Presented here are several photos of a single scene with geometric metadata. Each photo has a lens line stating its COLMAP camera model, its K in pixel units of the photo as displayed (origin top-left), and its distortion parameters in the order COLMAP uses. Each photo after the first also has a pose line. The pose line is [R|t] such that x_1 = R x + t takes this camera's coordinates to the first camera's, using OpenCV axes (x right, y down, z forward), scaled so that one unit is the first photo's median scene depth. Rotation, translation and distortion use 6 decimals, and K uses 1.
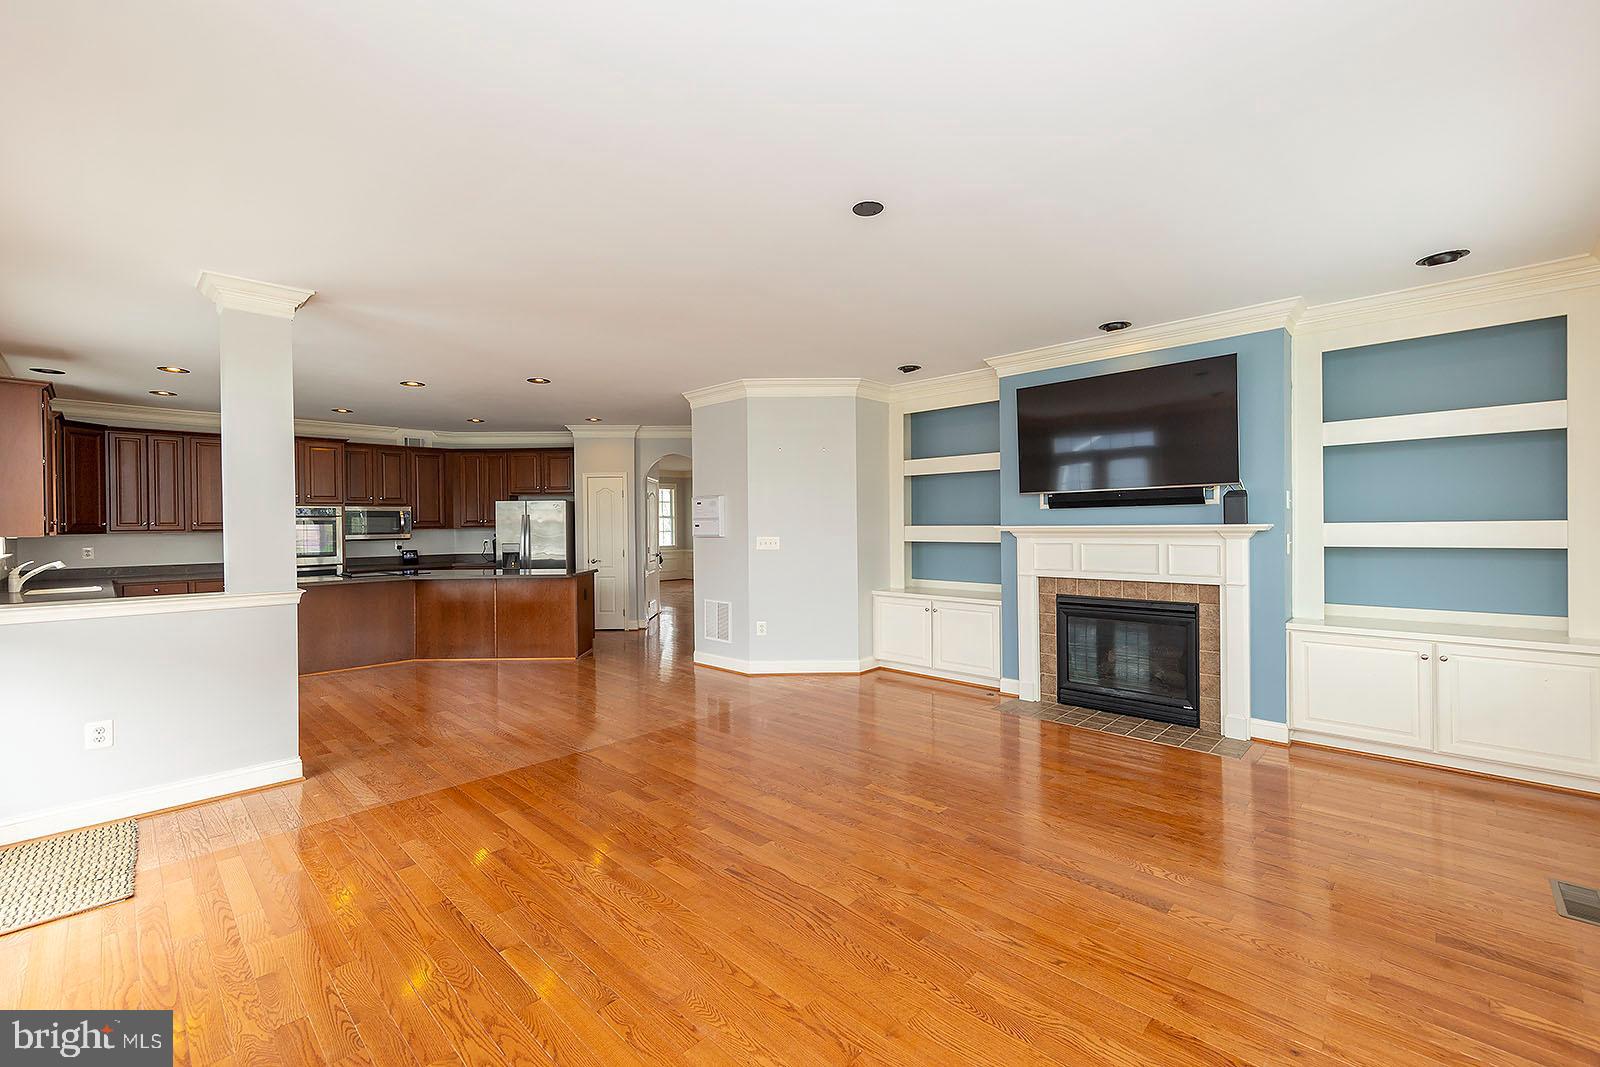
lens RADIAL K [[668.1, 0, 797.9], [0, 668.1, 541.3], [0, 0, 1]] dist [0.010339, -0.000189]
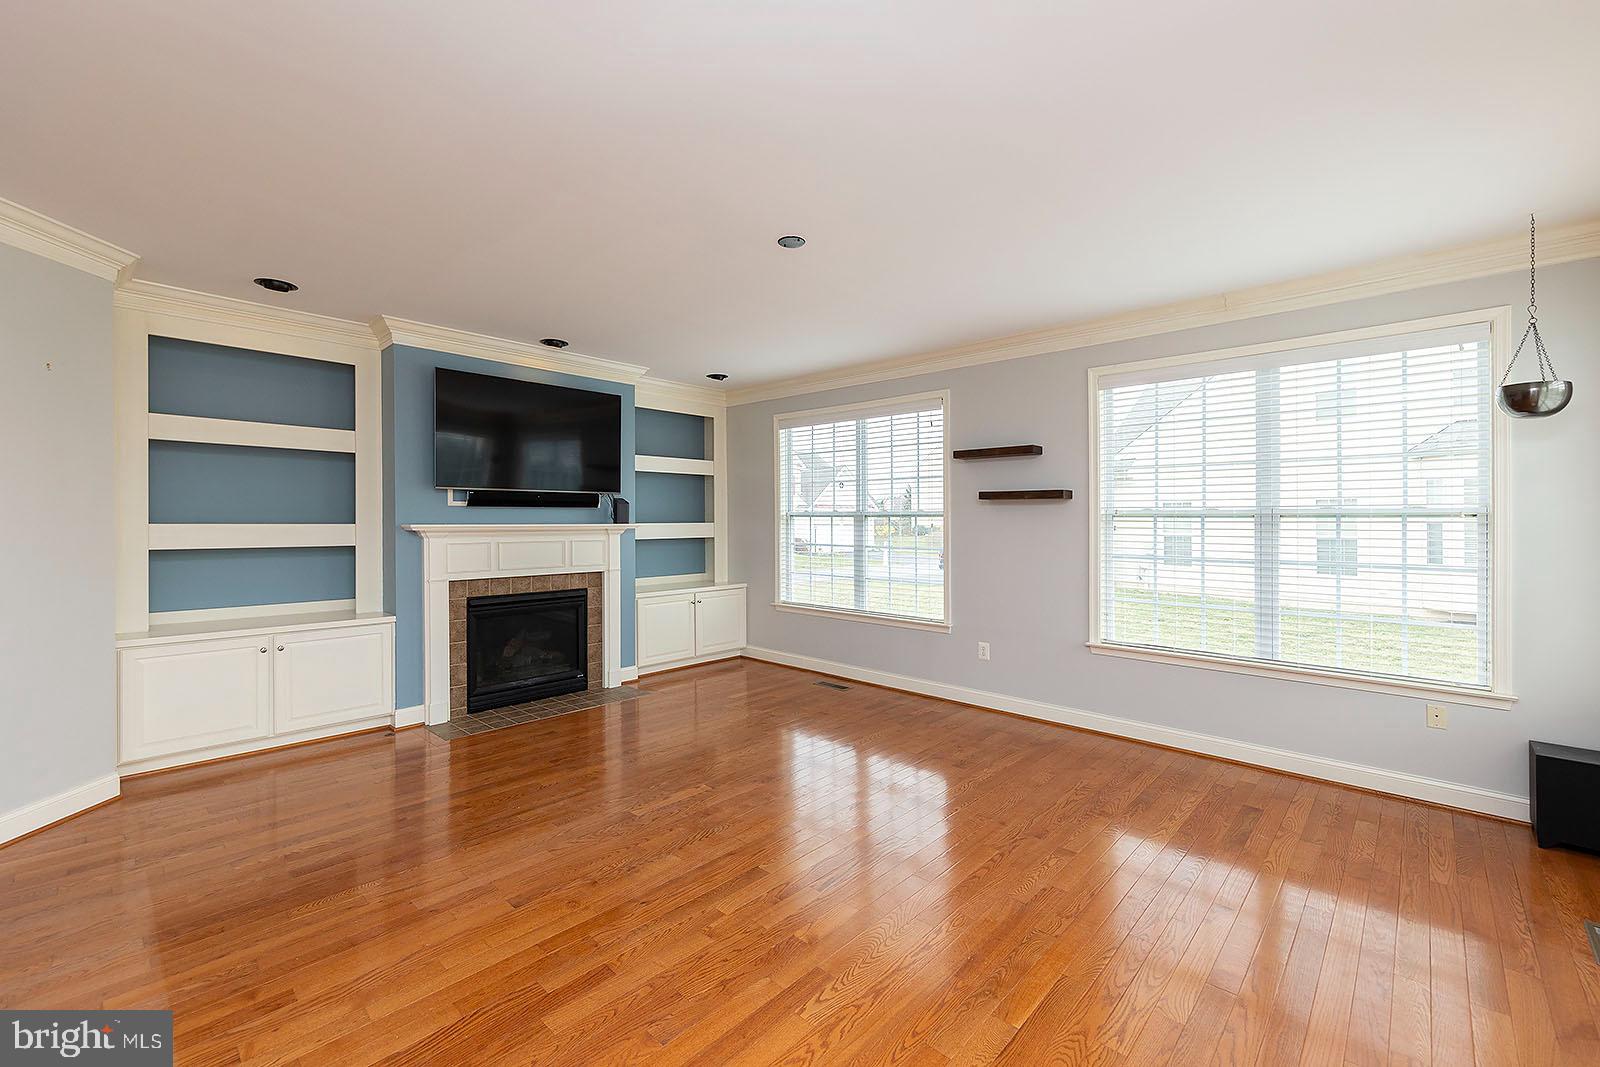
lens RADIAL K [[672.4, 0, 791.7], [0, 672.4, 527.5], [0, 0, 1]] dist [0.018867, -0.000083]
pose [[-0.016060, 0.002040, 0.999869, -0.561756], [0.021948, 0.999758, -0.001687, -0.007132], [-0.999630, 0.021918, -0.016101, 0.558784]]
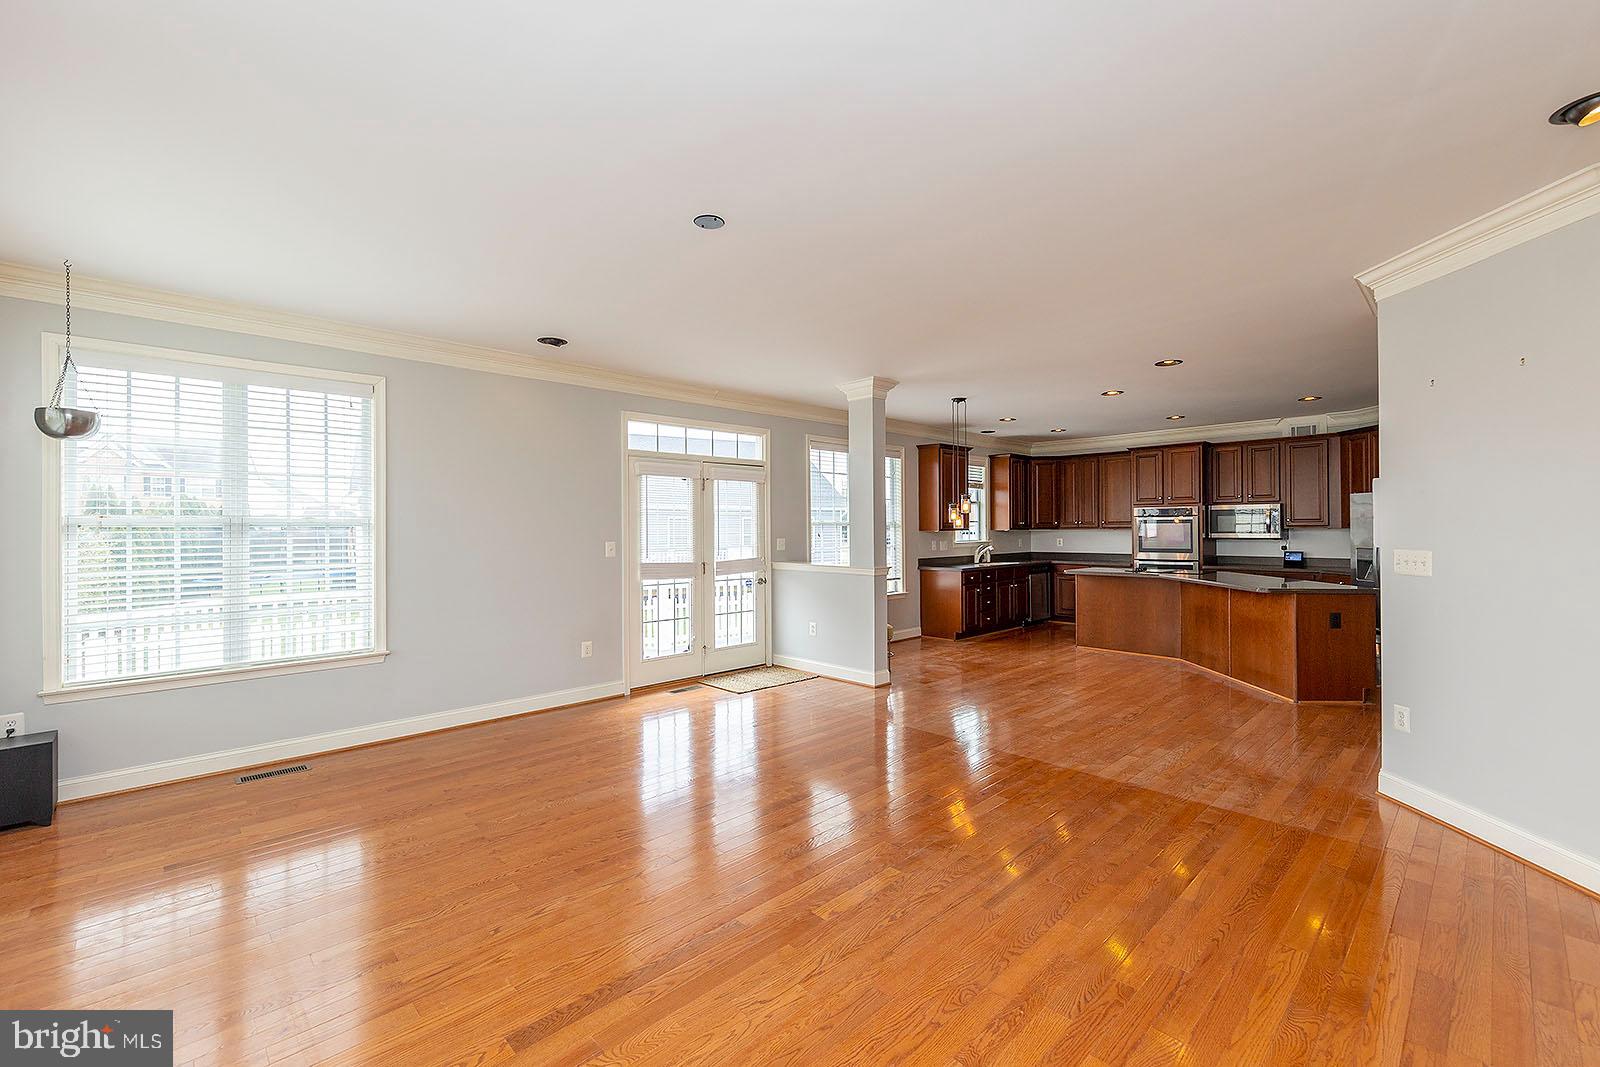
lens RADIAL K [[672.4, 0, 791.7], [0, 672.4, 527.5], [0, 0, 1]] dist [0.018867, -0.000083]
pose [[-0.040204, 0.006343, -0.999171, 0.616813], [-0.019846, 0.999778, 0.007145, -0.020251], [0.998994, 0.020117, -0.040069, 0.633693]]
